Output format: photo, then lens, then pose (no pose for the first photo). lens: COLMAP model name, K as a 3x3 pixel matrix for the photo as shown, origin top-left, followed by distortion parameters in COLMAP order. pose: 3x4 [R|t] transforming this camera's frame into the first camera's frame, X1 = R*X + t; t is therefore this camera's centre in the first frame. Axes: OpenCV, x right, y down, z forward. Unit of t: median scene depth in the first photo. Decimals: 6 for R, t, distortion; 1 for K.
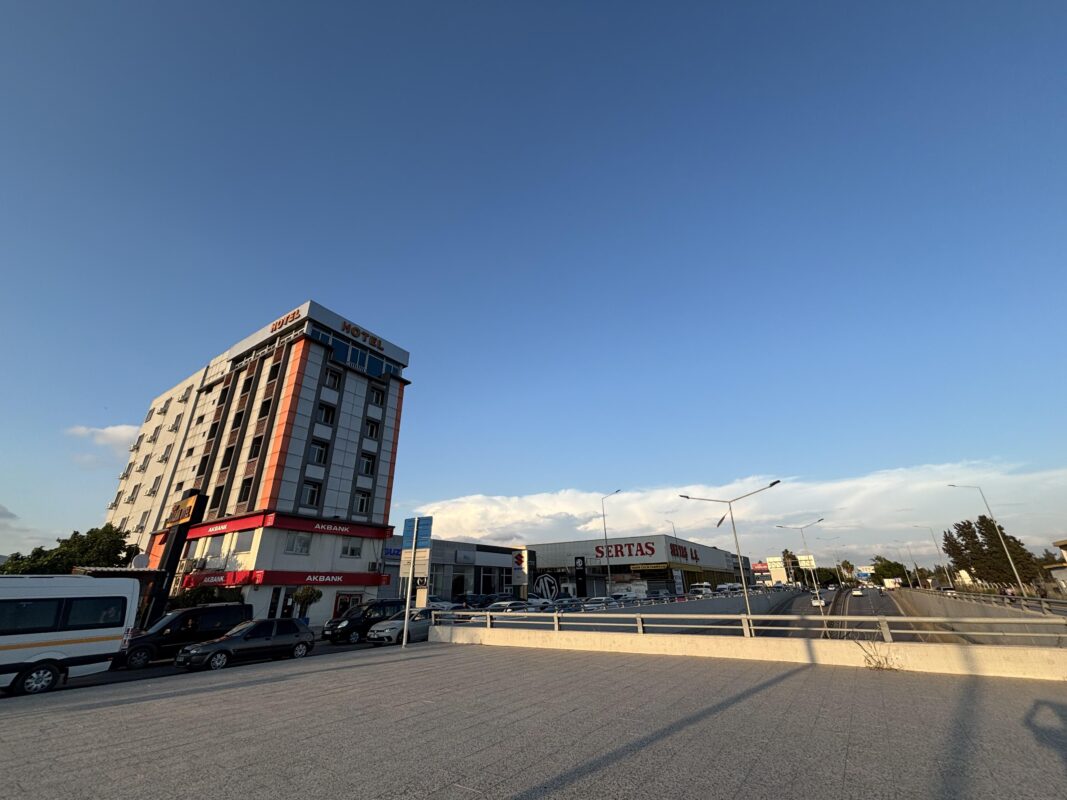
lens RADIAL K [[435.6, 0, 531.8], [0, 435.6, 403.0], [0, 0, 1]] dist [0.002768, 0.000106]
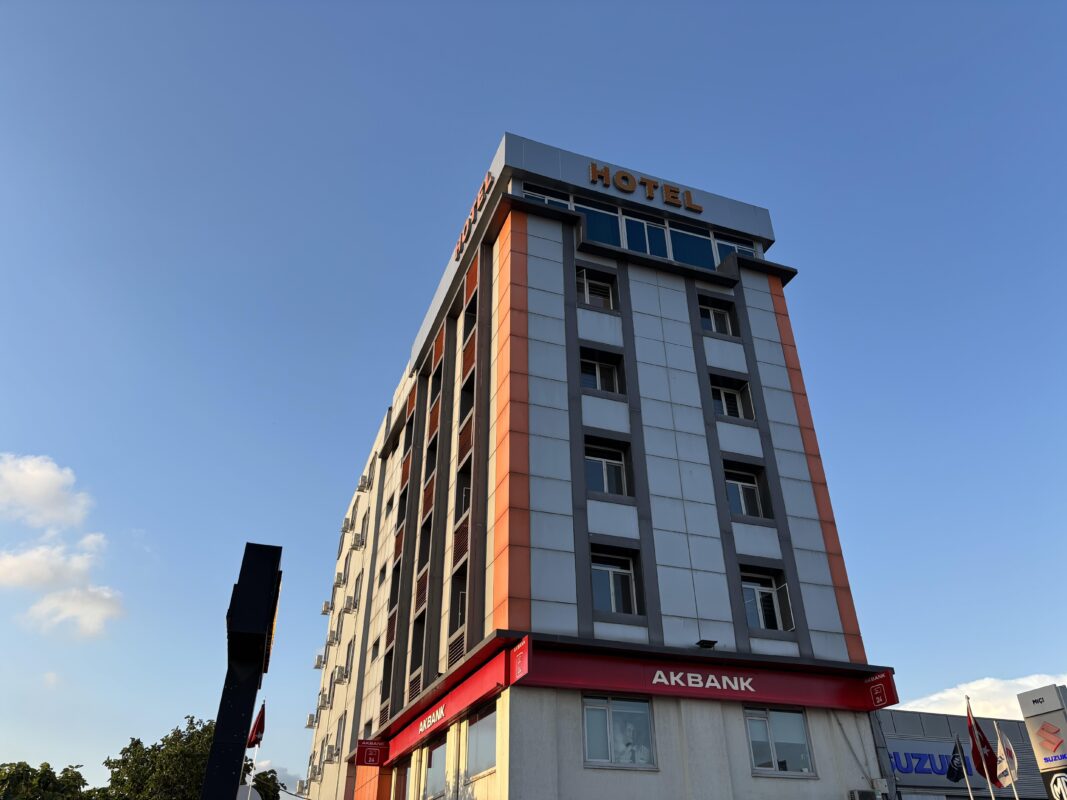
lens RADIAL K [[803.9, 0, 533.8], [0, 803.9, 398.8], [0, 0, 1]] dist [0.024076, -0.014138]
pose [[0.813772, -0.304324, -0.495138, -0.186078], [0.229811, 0.951008, -0.206812, 0.168661], [0.533818, 0.054509, 0.843841, 0.388362]]
